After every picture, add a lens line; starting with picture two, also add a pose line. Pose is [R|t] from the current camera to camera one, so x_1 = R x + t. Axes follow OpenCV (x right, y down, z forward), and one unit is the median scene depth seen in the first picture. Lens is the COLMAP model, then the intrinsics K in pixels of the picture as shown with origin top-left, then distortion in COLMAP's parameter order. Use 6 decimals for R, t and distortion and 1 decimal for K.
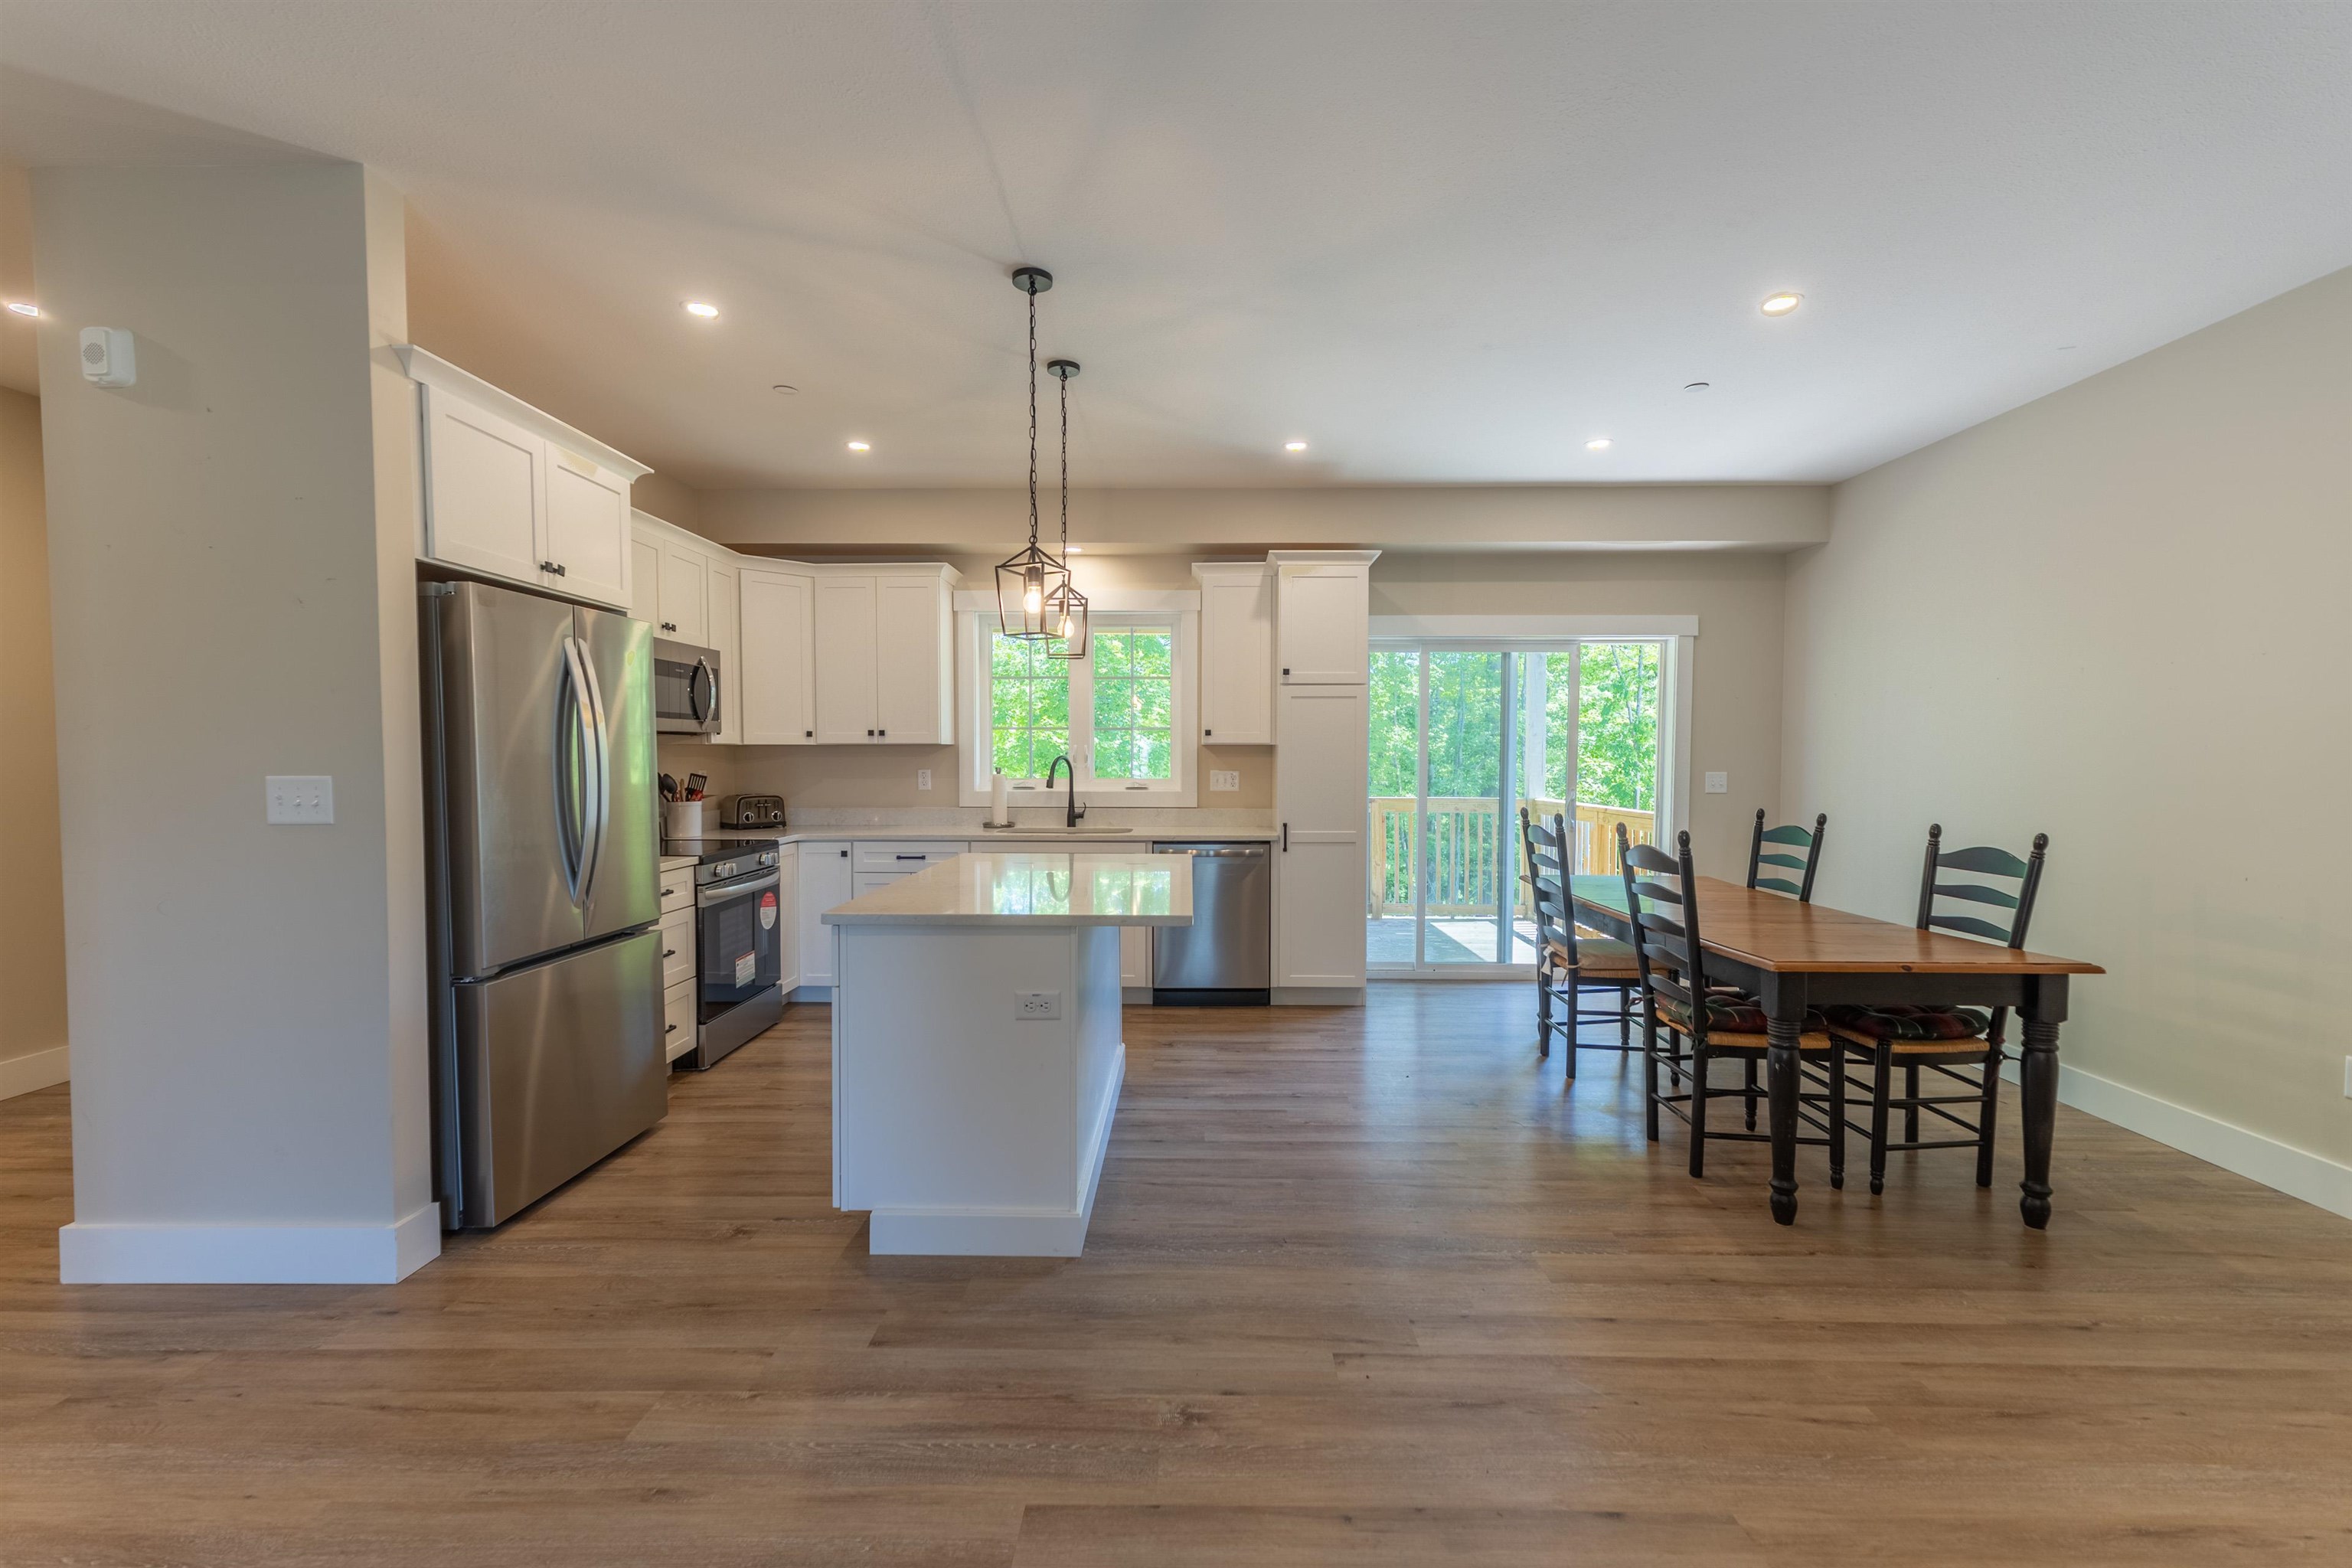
lens RADIAL K [[996.4, 0, 1178.2], [0, 996.4, 785.4], [0, 0, 1]] dist [0.009855, -0.000183]
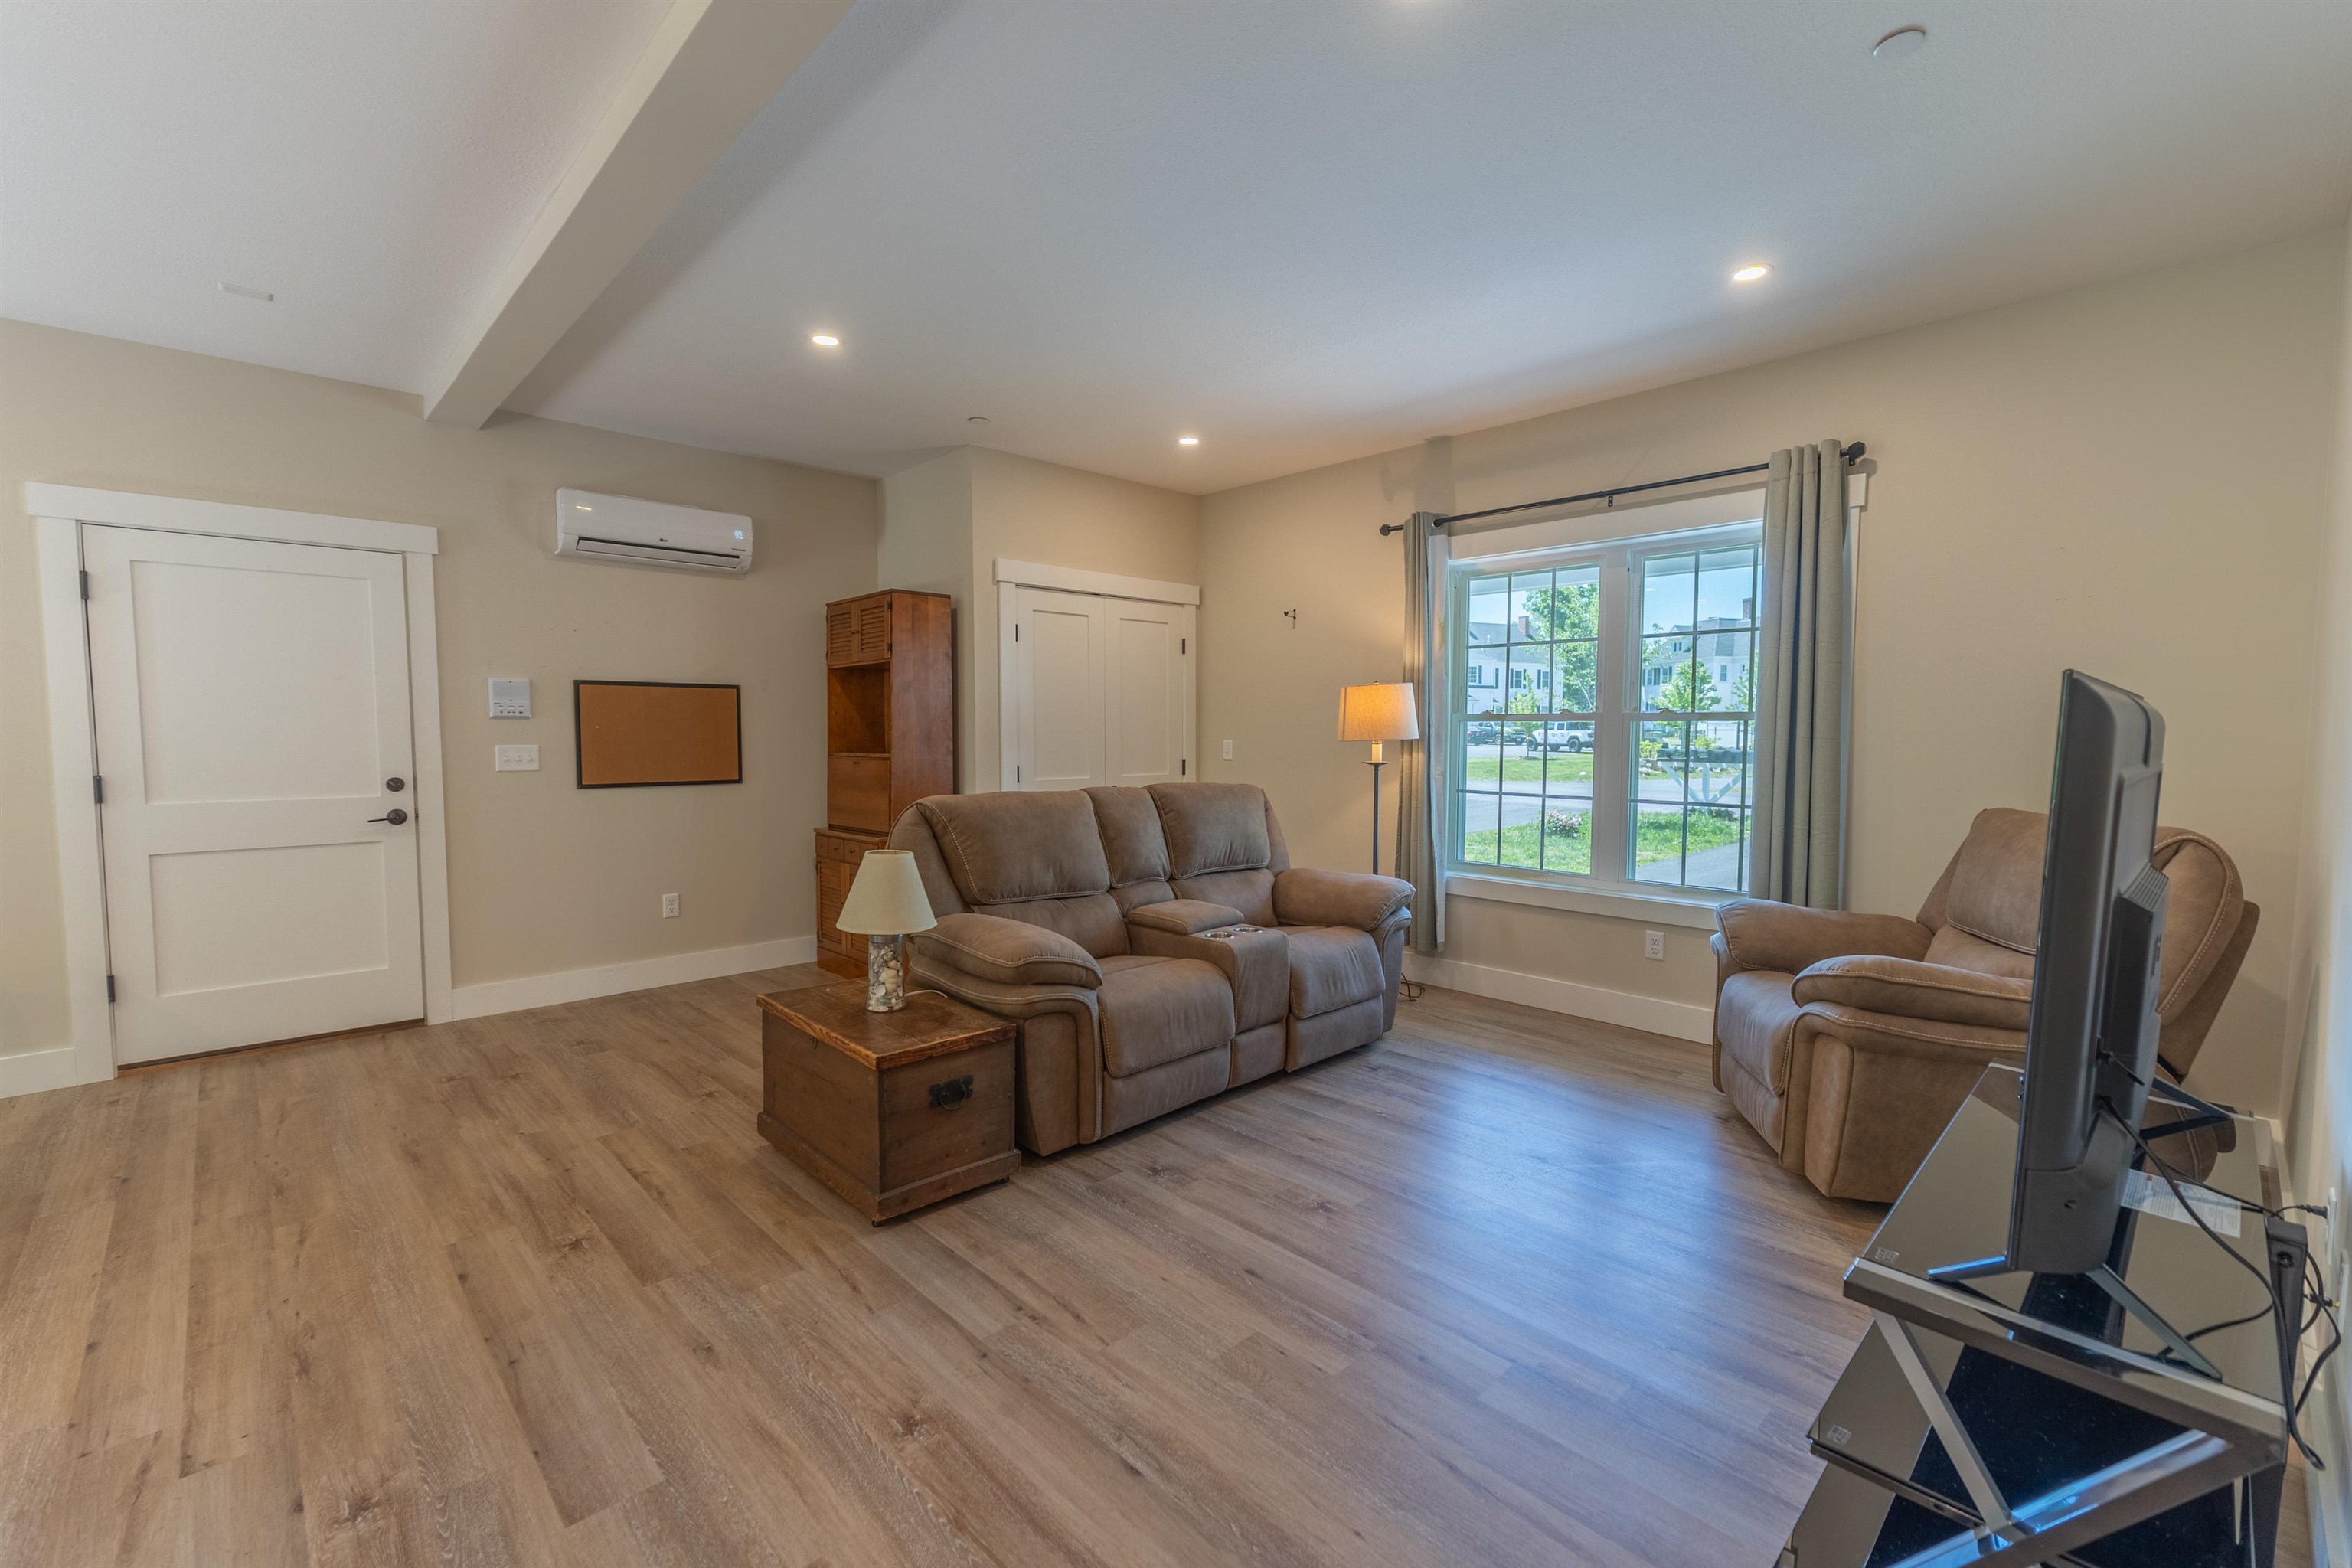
lens RADIAL K [[988.0, 0, 1186.5], [0, 988.0, 789.2], [0, 0, 1]] dist [0.006452, -0.000210]
pose [[-0.707805, -0.045975, 0.704911, -0.775782], [0.021406, 0.996026, 0.086456, -0.022619], [-0.706084, 0.076283, -0.704007, 0.783238]]
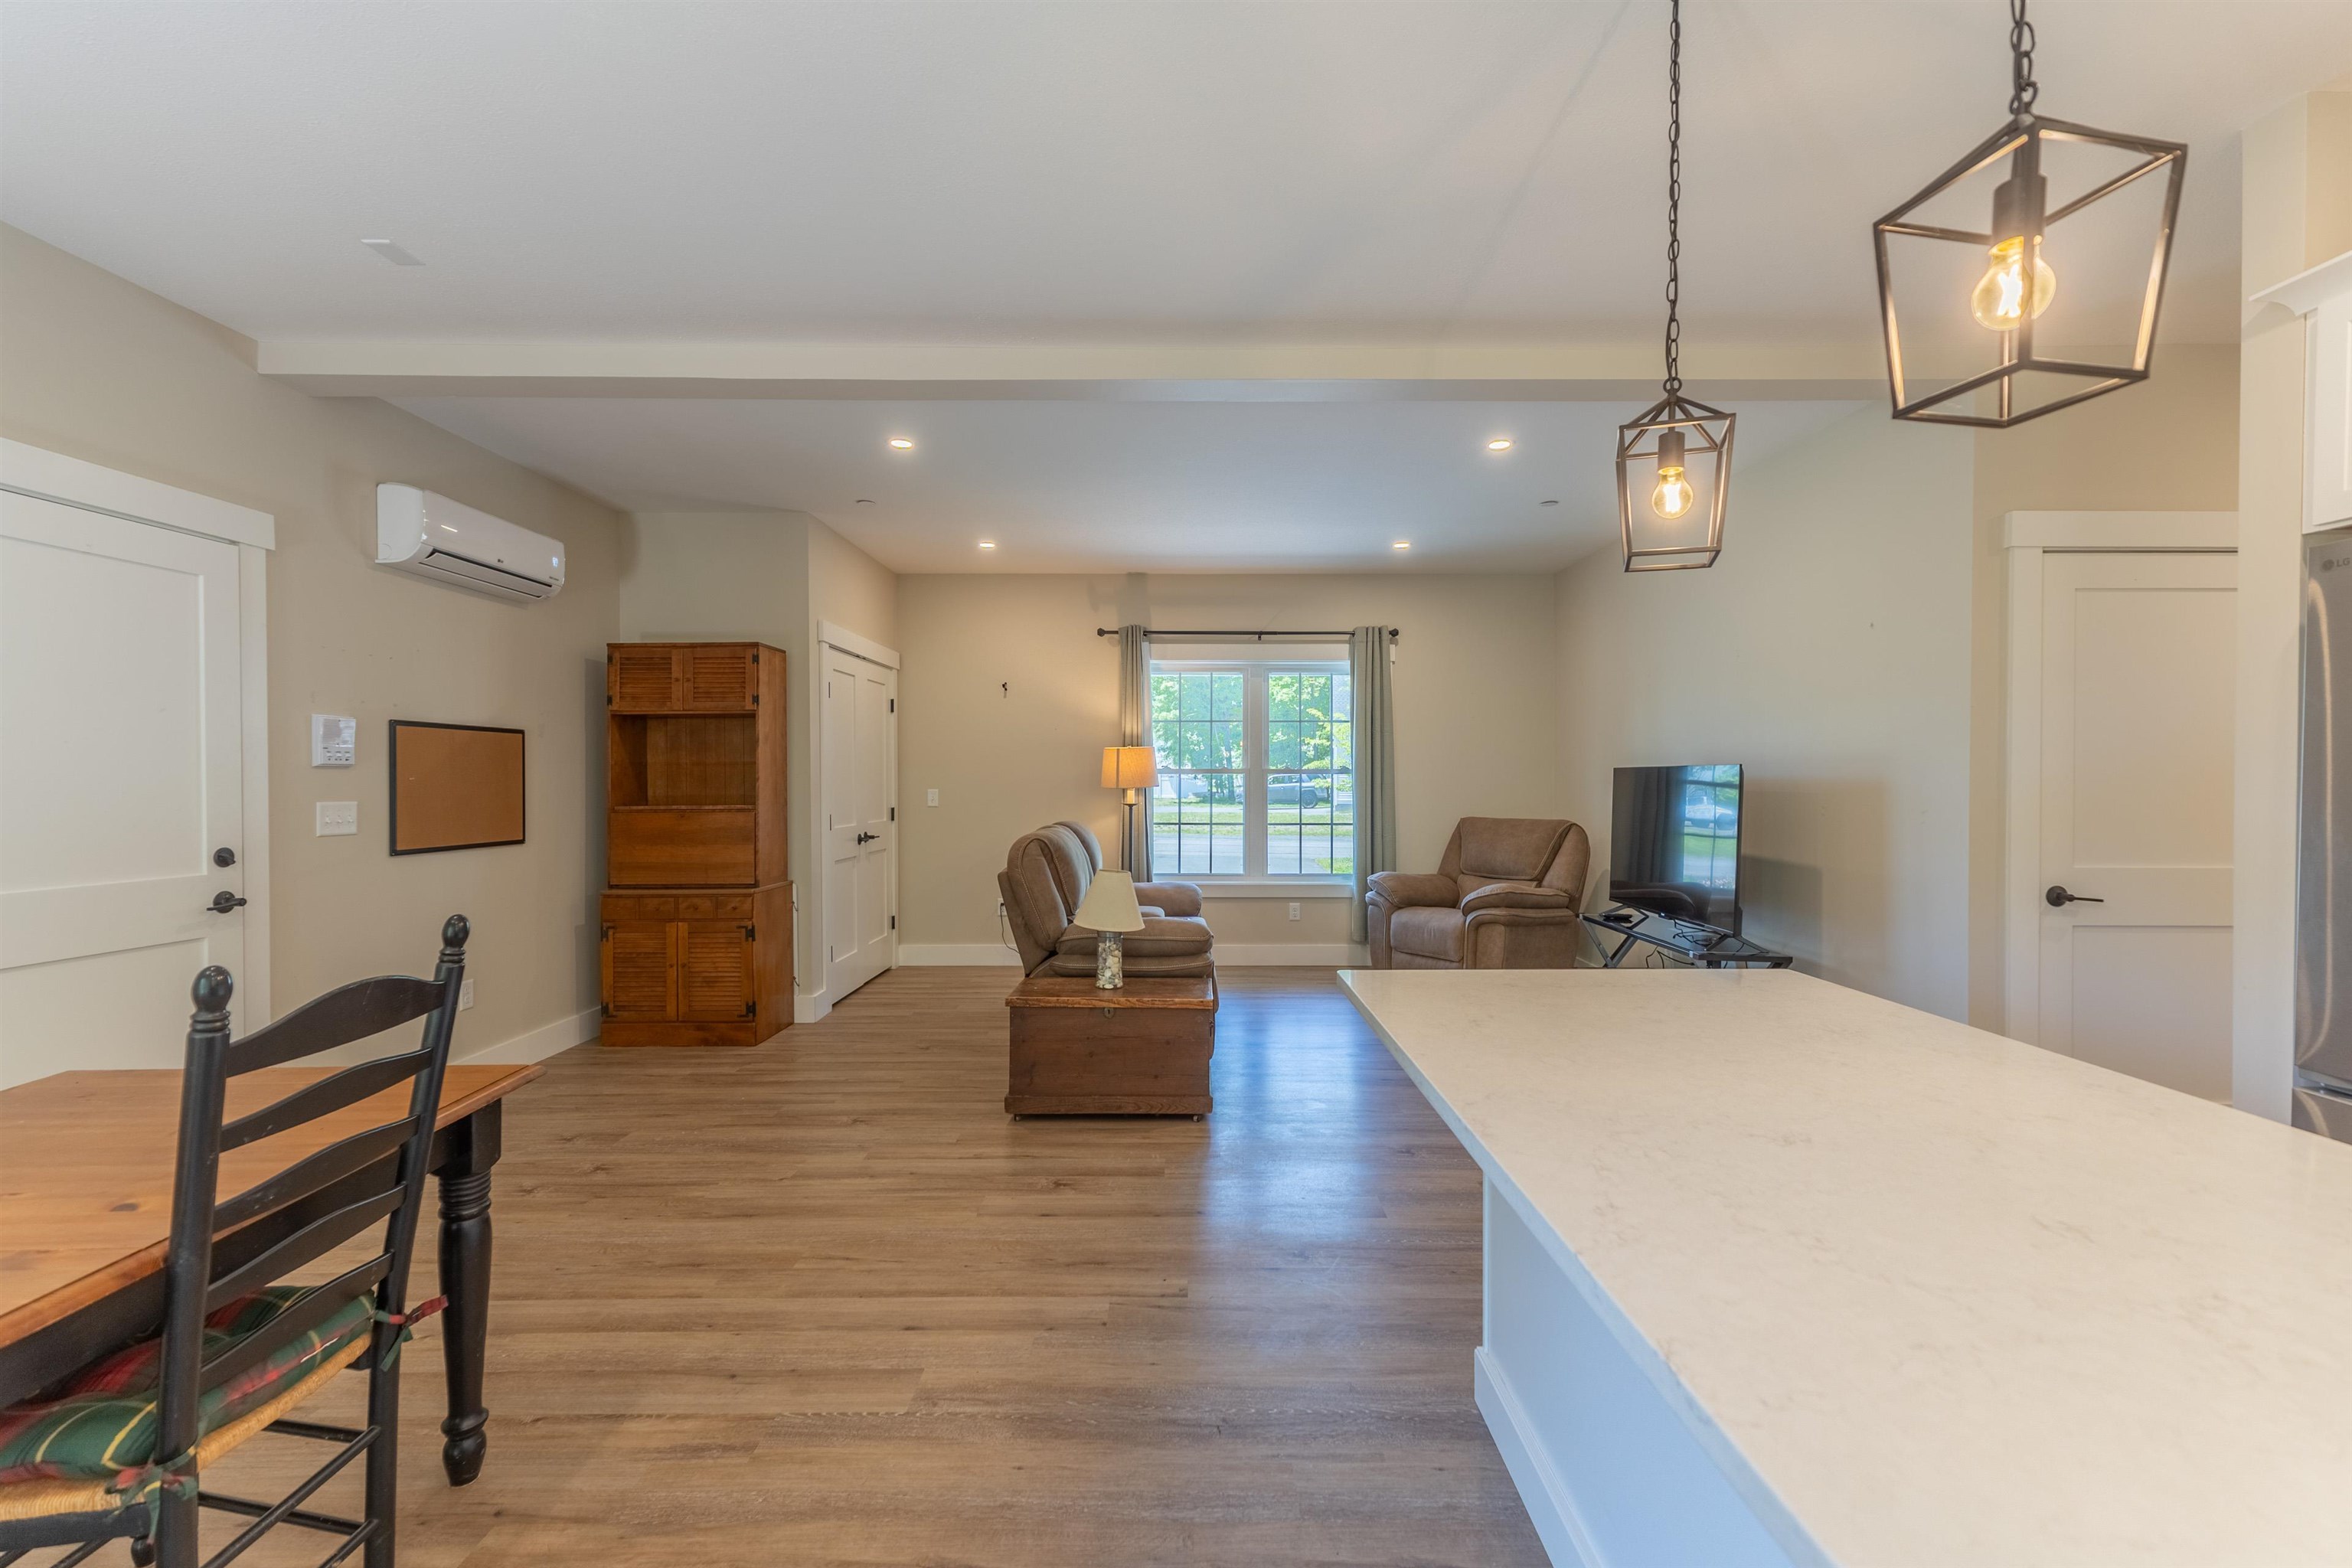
lens RADIAL K [[996.4, 0, 1178.2], [0, 996.4, 785.4], [0, 0, 1]] dist [0.009855, -0.000183]
pose [[-0.999940, -0.000284, -0.010952, 0.146529], [-0.000714, 0.999227, 0.039307, -0.050730], [0.010932, 0.039312, -0.999167, 1.744438]]
